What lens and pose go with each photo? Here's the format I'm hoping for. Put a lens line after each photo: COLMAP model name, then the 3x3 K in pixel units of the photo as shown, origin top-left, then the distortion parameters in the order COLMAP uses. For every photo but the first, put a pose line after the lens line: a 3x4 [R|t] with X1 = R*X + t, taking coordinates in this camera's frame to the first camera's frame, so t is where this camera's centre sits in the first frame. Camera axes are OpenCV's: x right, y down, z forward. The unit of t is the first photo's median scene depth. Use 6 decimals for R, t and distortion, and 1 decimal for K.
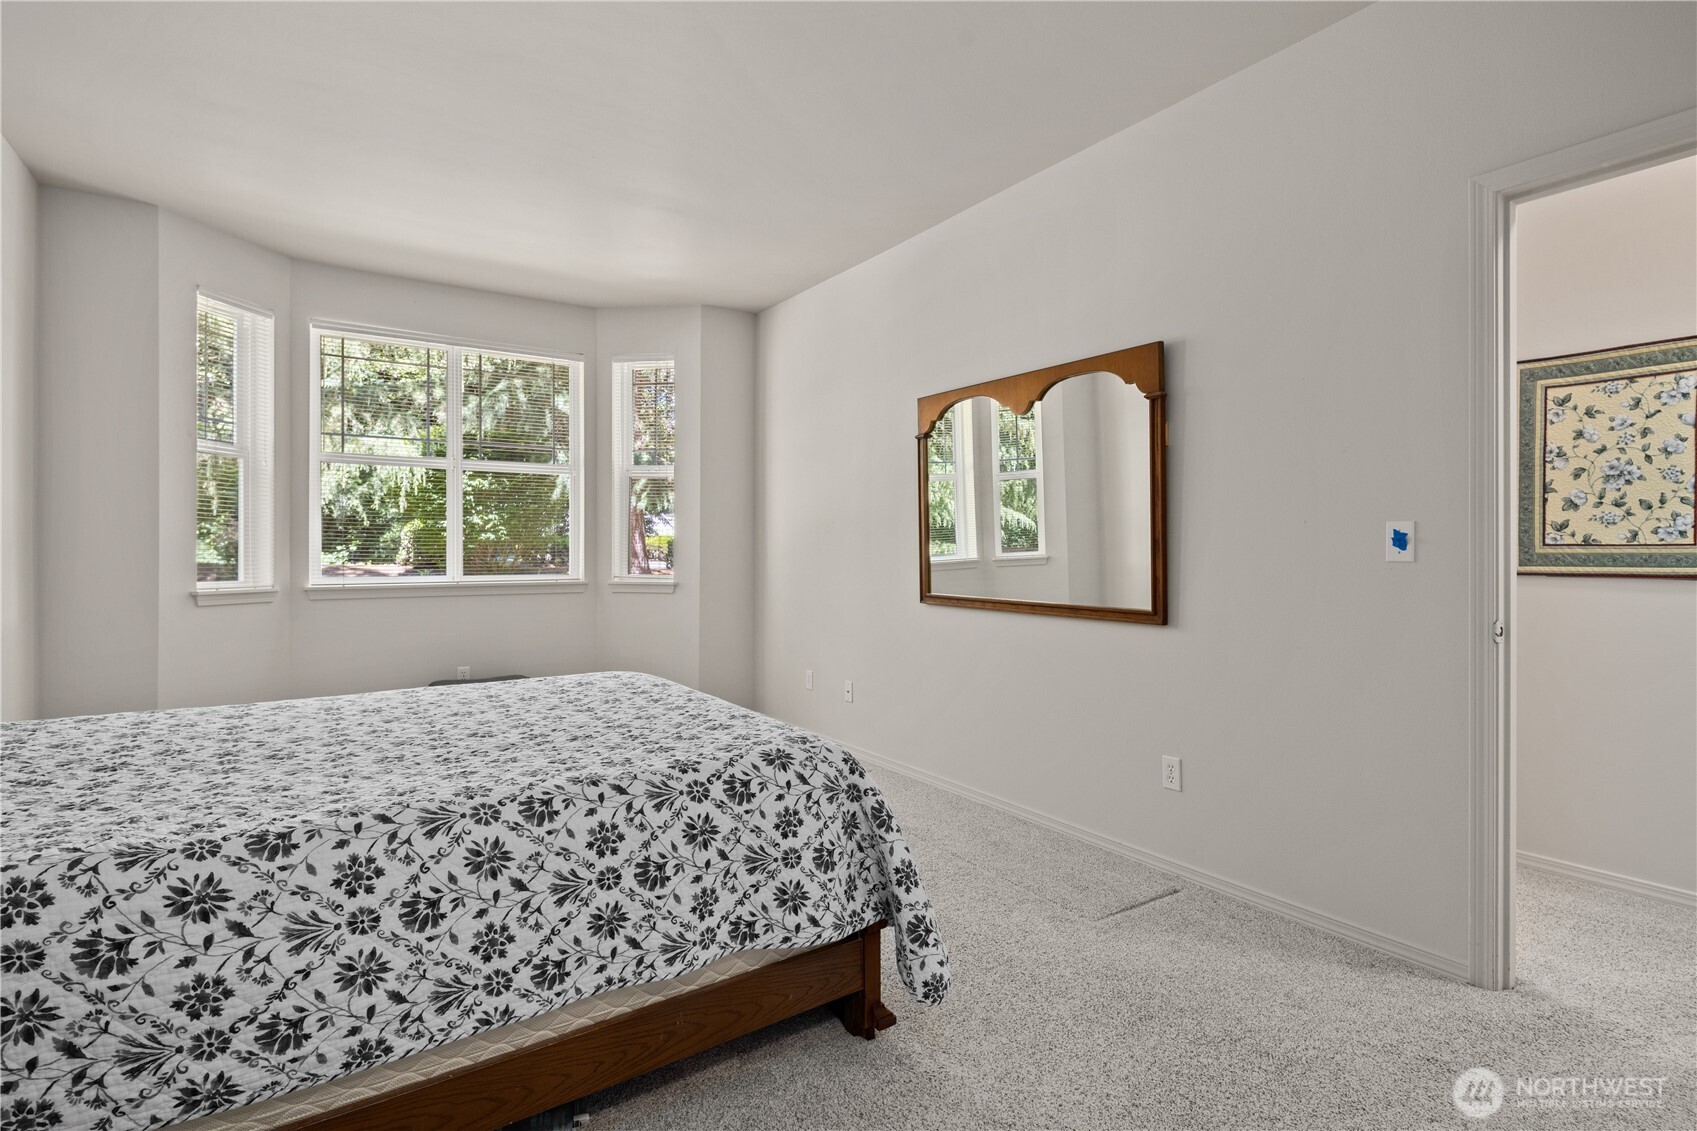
lens RADIAL K [[824.5, 0, 842.3], [0, 824.5, 535.4], [0, 0, 1]] dist [-0.001220, -0.000490]
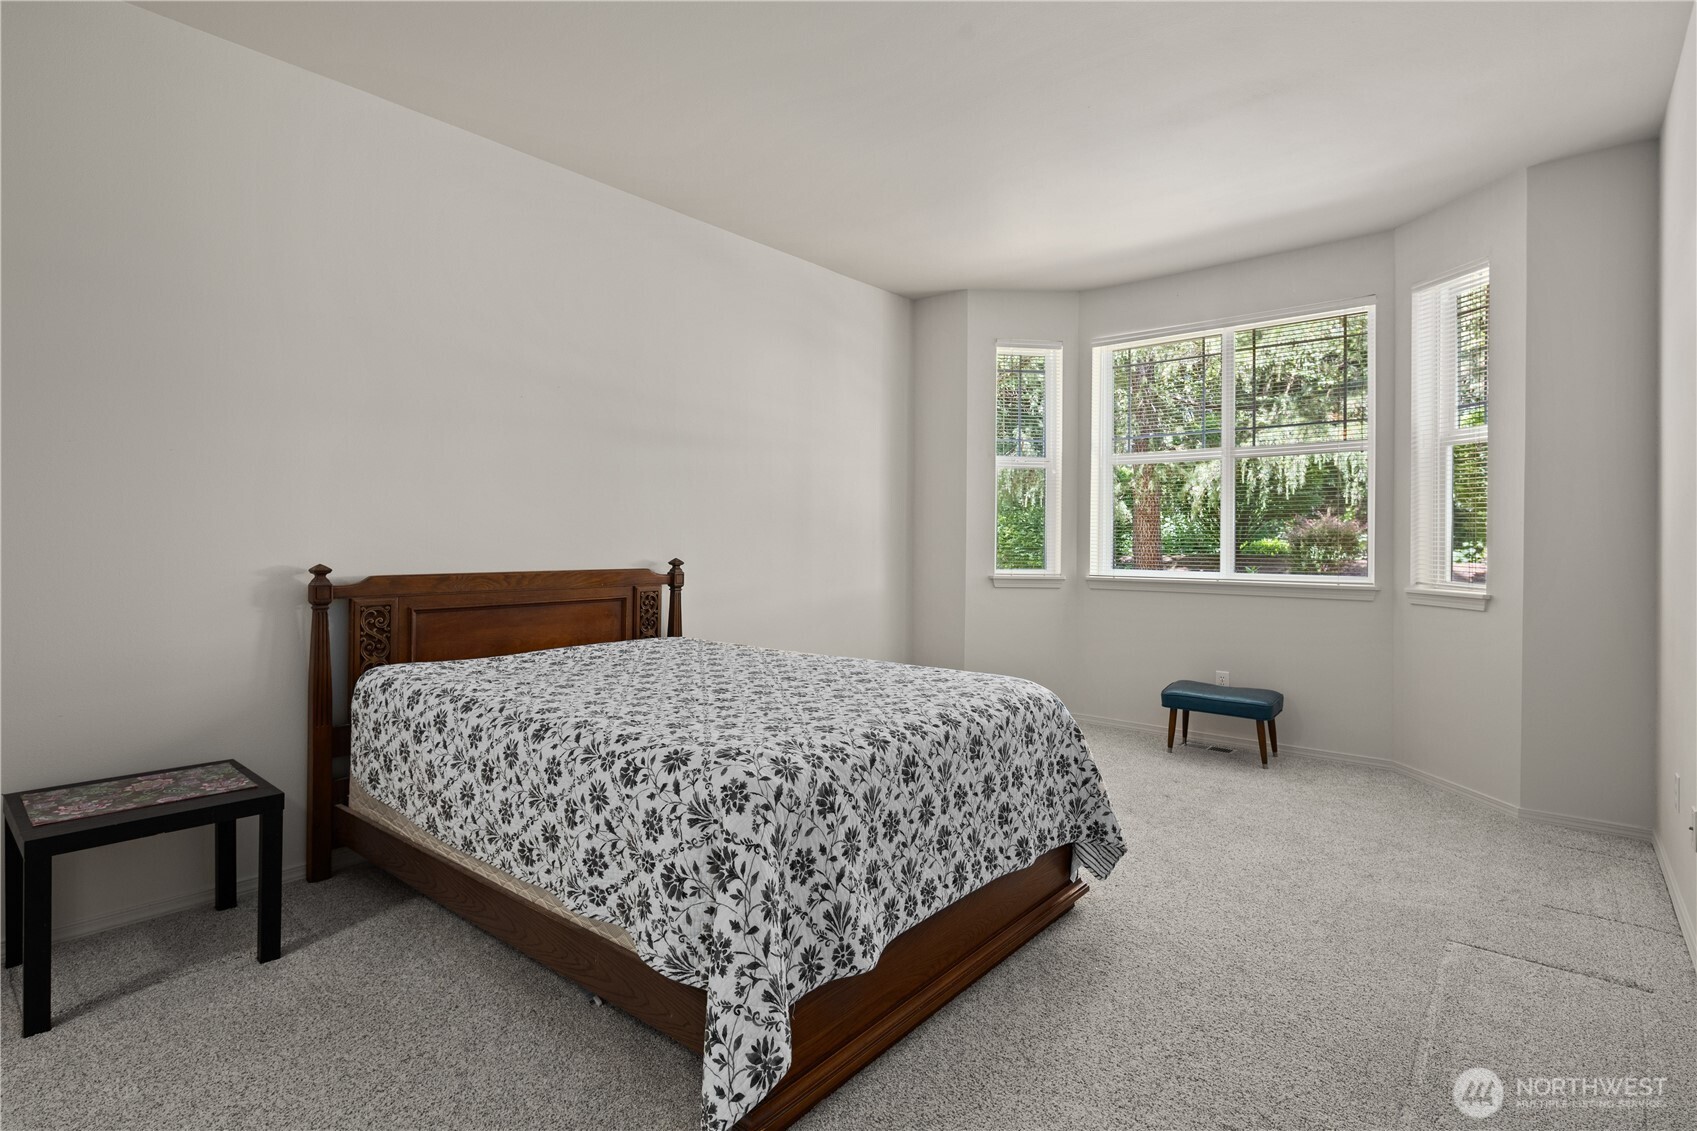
lens RADIAL K [[824.5, 0, 842.3], [0, 824.5, 535.4], [0, 0, 1]] dist [-0.001220, -0.000490]
pose [[0.285397, -0.007410, -0.958381, 0.892163], [0.009067, 0.999946, -0.005031, 0.019573], [0.958367, -0.007254, 0.285448, 0.917489]]
